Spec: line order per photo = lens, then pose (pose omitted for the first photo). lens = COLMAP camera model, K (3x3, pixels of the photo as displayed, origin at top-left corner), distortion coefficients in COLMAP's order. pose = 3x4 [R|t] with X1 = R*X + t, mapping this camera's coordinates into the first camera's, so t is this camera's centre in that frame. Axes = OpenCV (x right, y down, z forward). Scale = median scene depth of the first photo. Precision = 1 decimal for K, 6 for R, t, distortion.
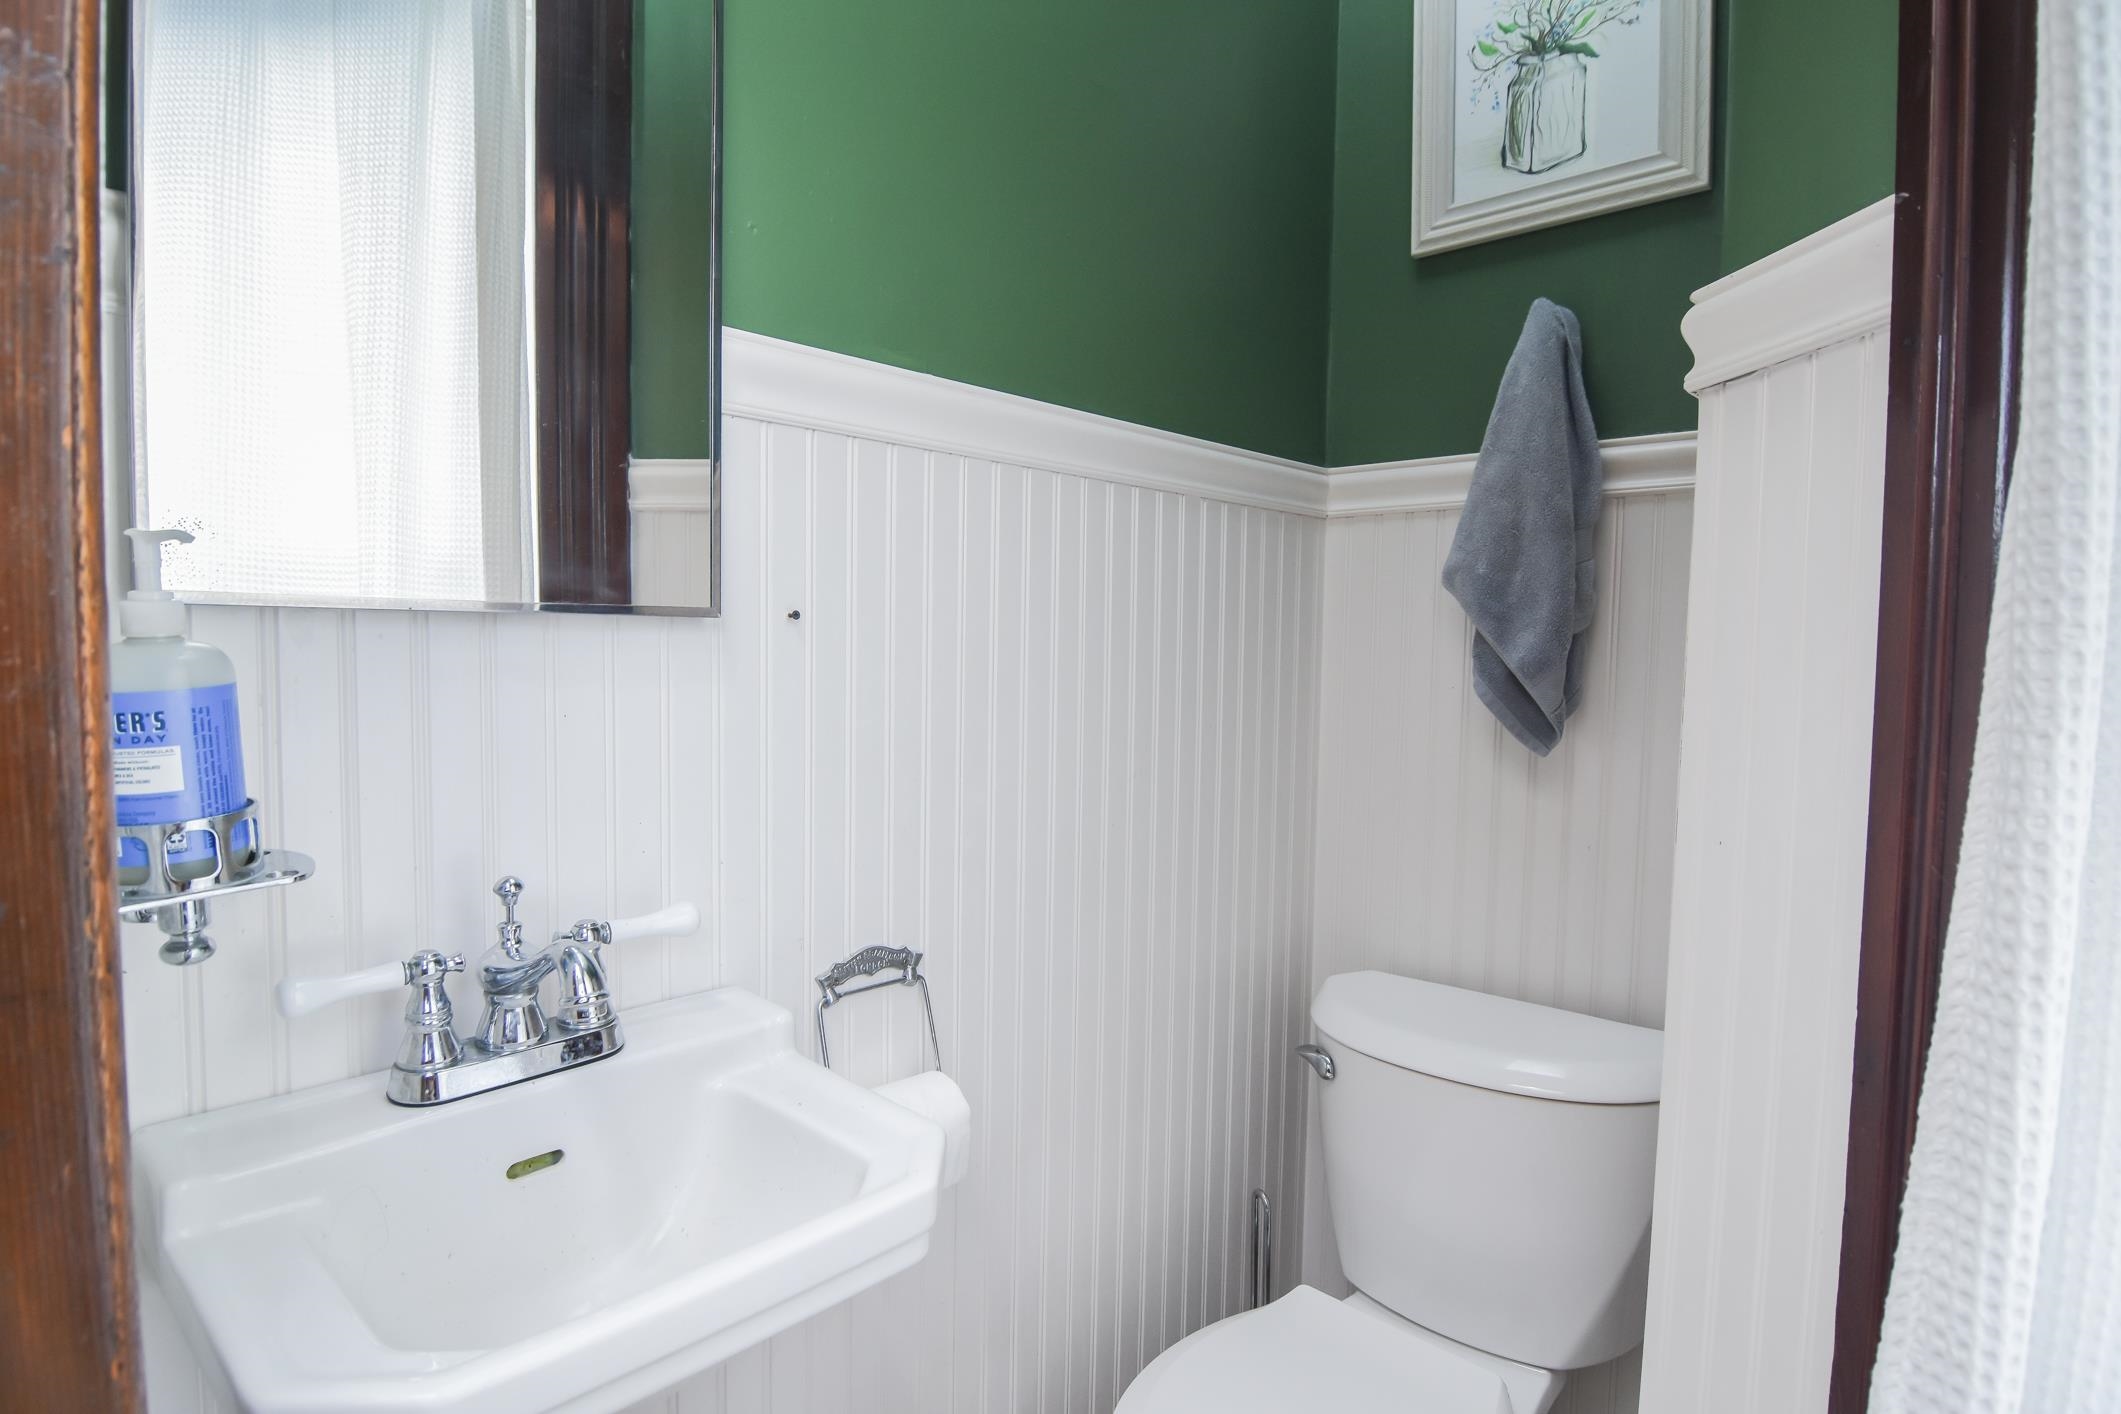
lens RADIAL K [[1130.6, 0, 1048.7], [0, 1130.6, 704.8], [0, 0, 1]] dist [-0.010868, -0.007030]
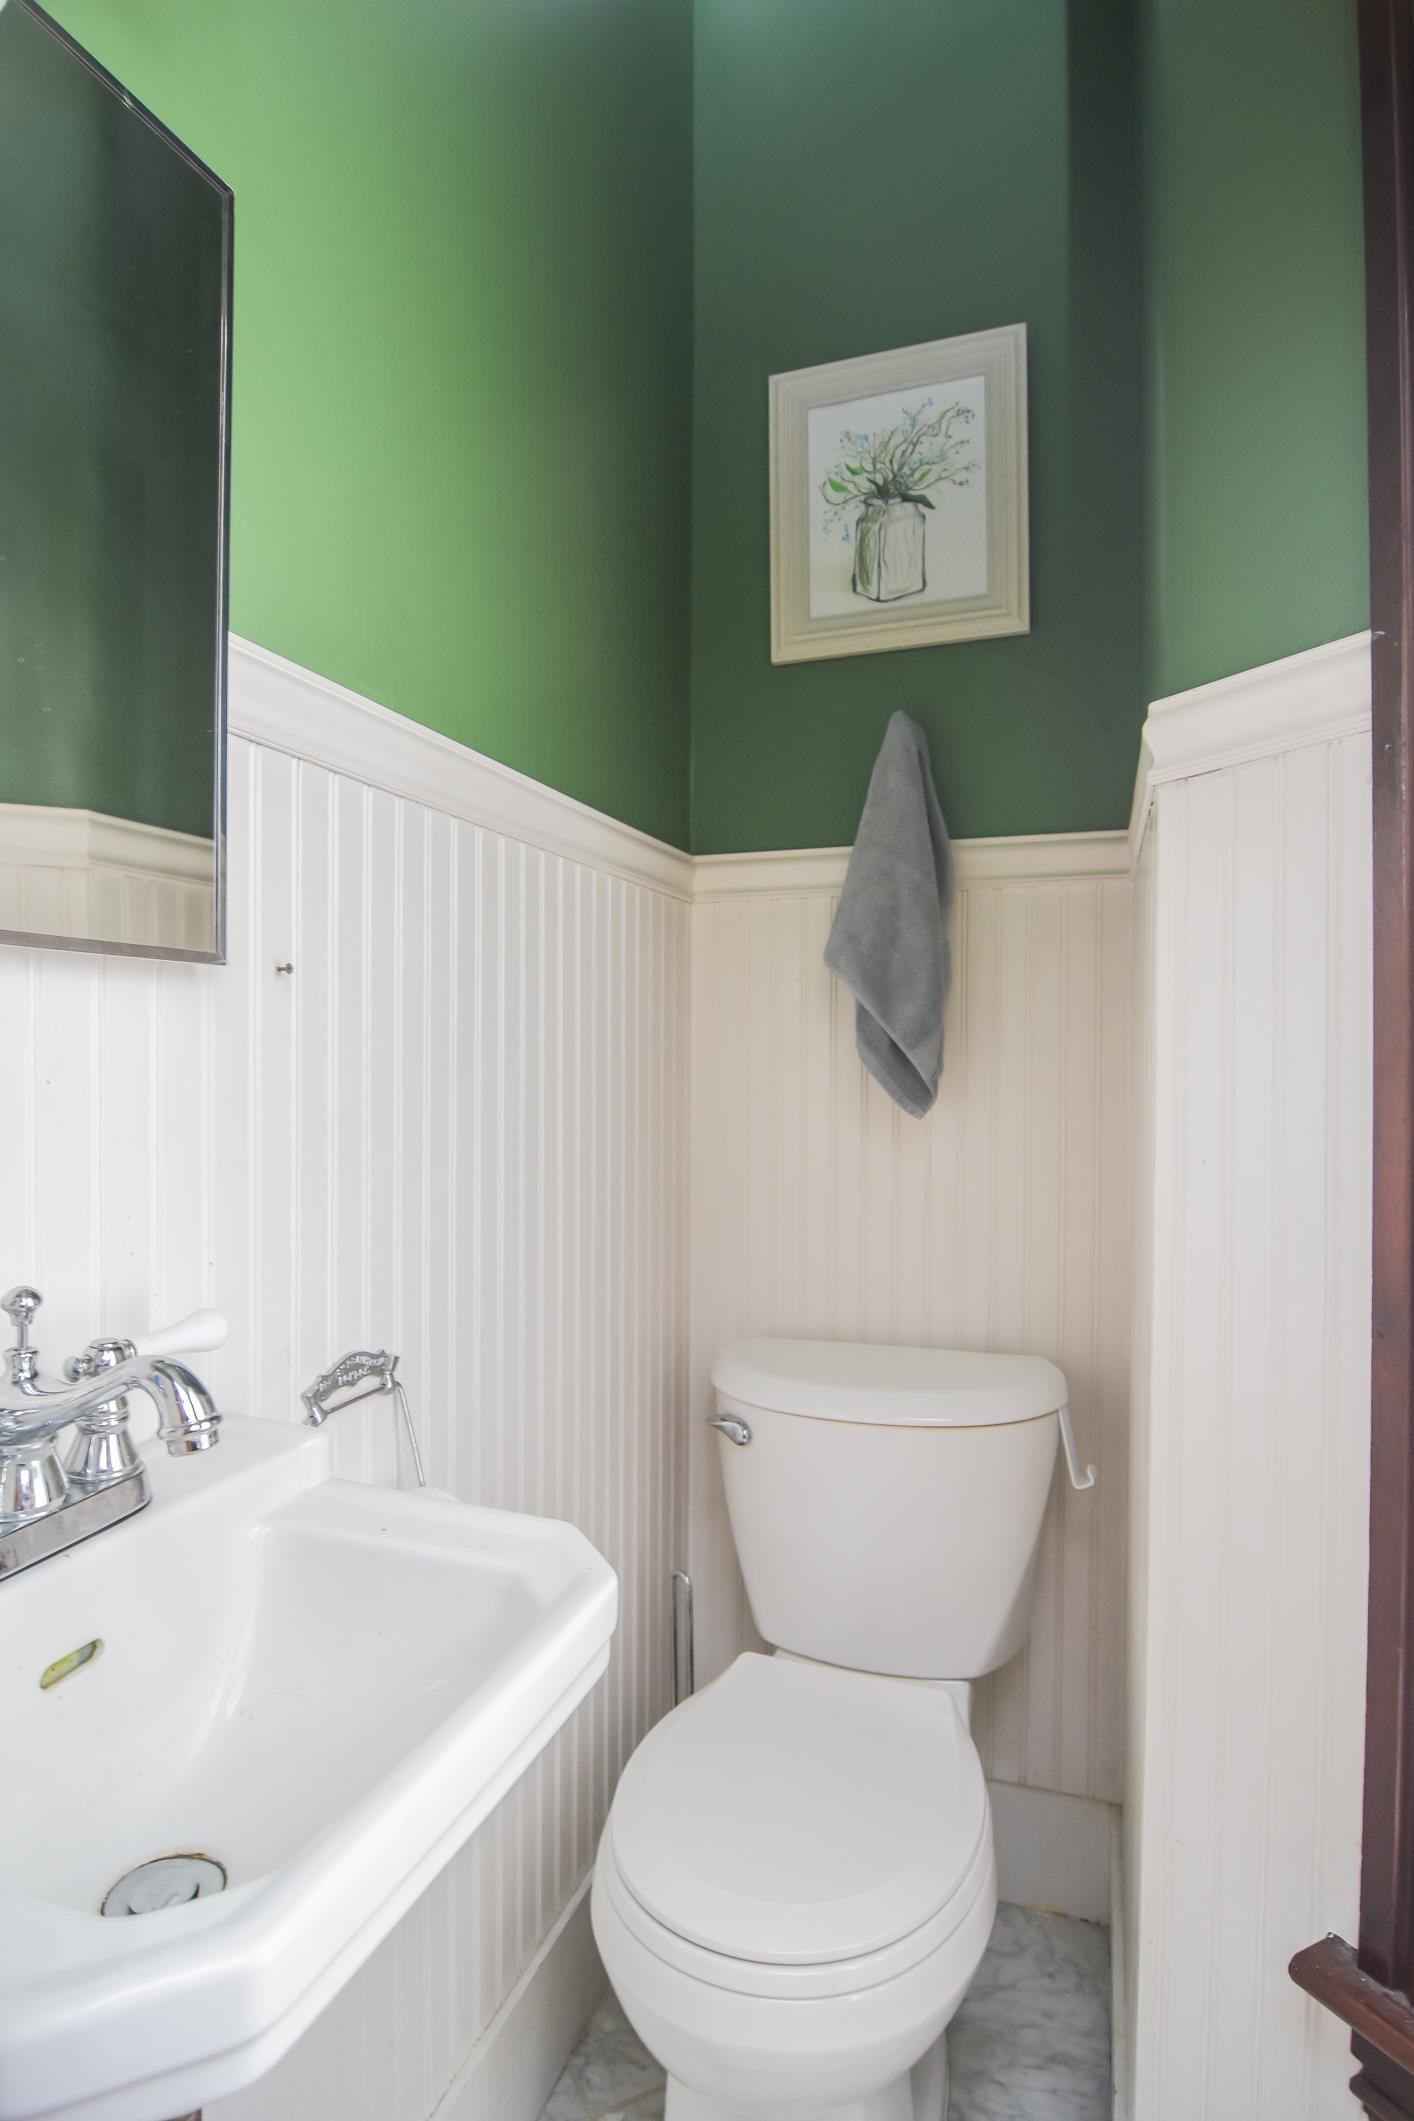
lens RADIAL K [[1130.6, 0, 701.4], [0, 1130.6, 1057.2], [0, 0, 1]] dist [-0.010868, -0.007030]
pose [[0.916803, -0.014315, 0.399083, -0.197700], [0.034080, 0.998516, -0.042473, 0.025127], [-0.397883, 0.052540, 0.915931, 0.064549]]
